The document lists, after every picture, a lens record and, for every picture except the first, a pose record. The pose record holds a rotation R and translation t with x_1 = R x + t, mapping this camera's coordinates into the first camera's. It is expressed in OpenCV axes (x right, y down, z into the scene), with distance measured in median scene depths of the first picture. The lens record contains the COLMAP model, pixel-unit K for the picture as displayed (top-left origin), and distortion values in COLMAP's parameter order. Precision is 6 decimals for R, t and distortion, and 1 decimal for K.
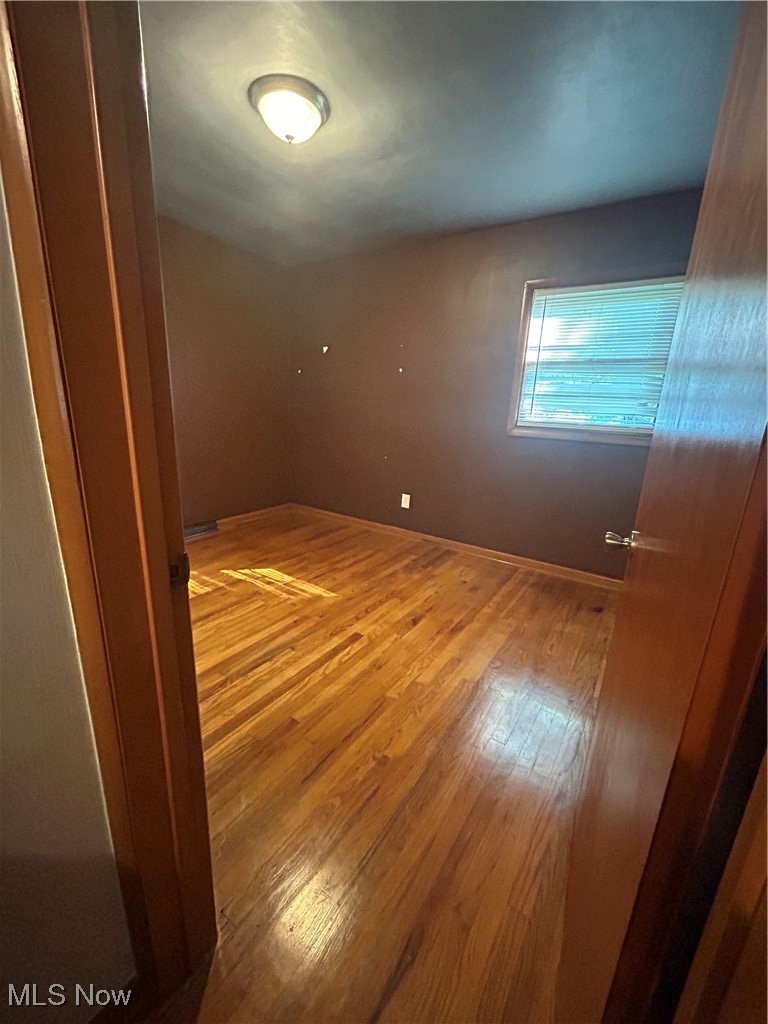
lens RADIAL K [[414.2, 0, 384.0], [0, 414.2, 512.0], [0, 0, 1]] dist [0.000399, -0.000140]
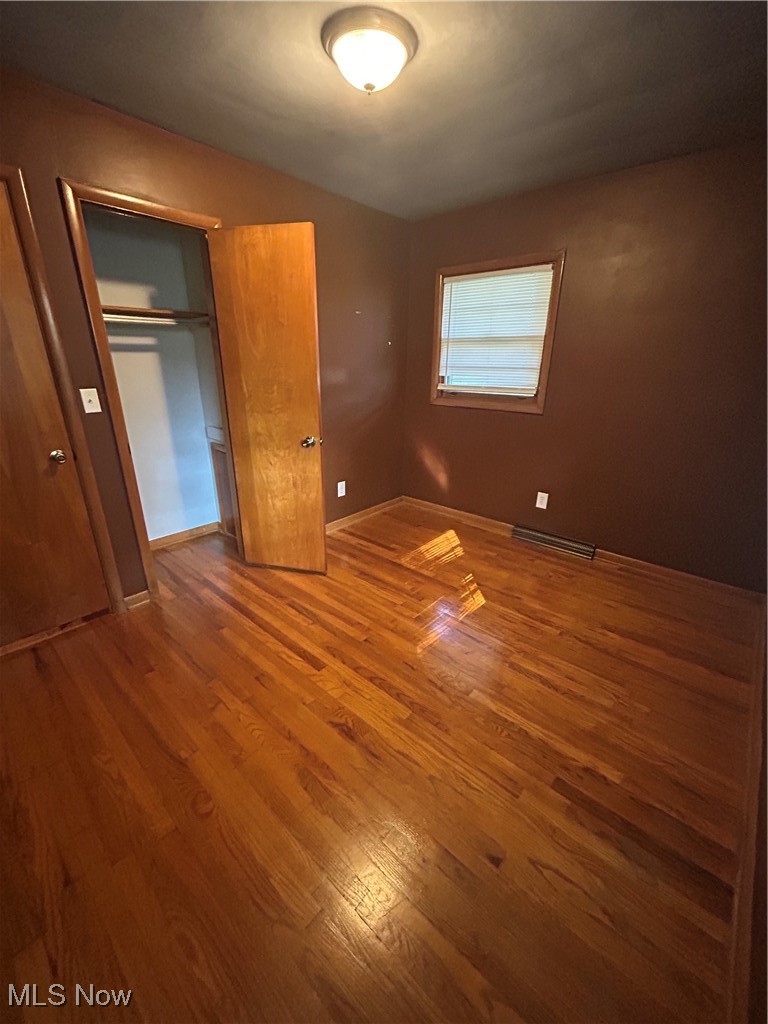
lens RADIAL K [[414.2, 0, 384.0], [0, 414.2, 512.0], [0, 0, 1]] dist [0.000399, -0.000140]
pose [[-0.139370, 0.308923, -0.940820, 0.623184], [-0.271798, 0.901669, 0.336331, -0.323761], [0.952209, 0.302588, -0.041701, 1.014154]]
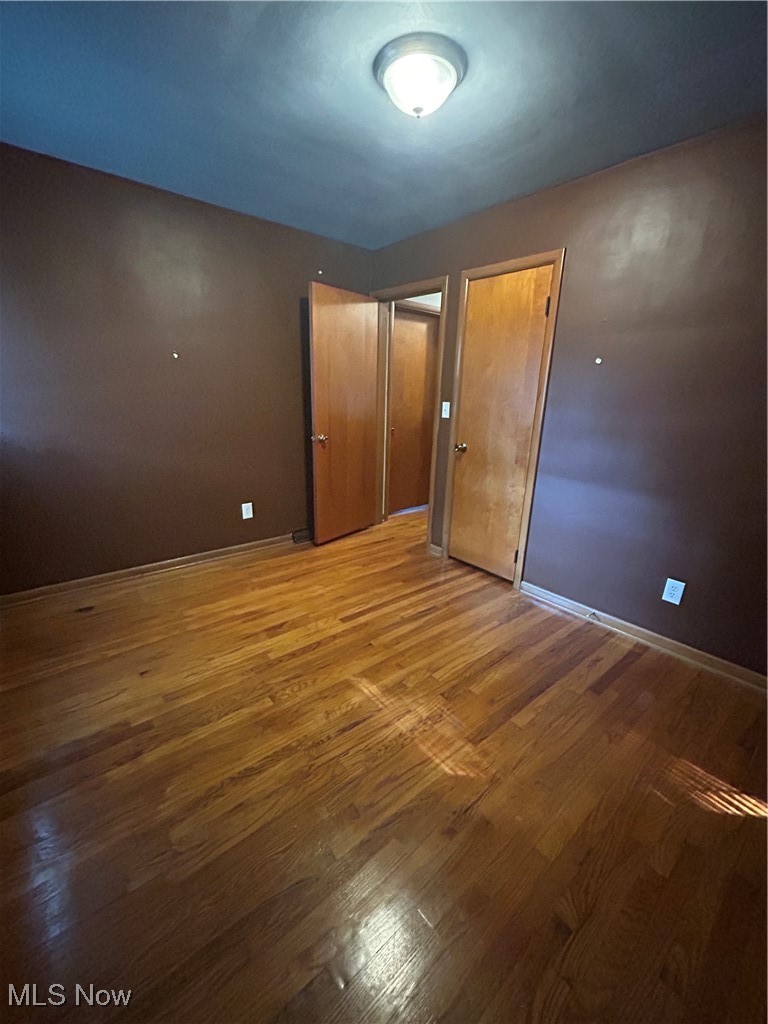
lens RADIAL K [[414.2, 0, 384.0], [0, 414.2, 512.0], [0, 0, 1]] dist [0.000399, -0.000140]
pose [[-0.958310, -0.146065, 0.245573, -0.374993], [0.004408, 0.851801, 0.523847, -0.497751], [-0.285695, 0.503090, -0.815646, 1.636821]]
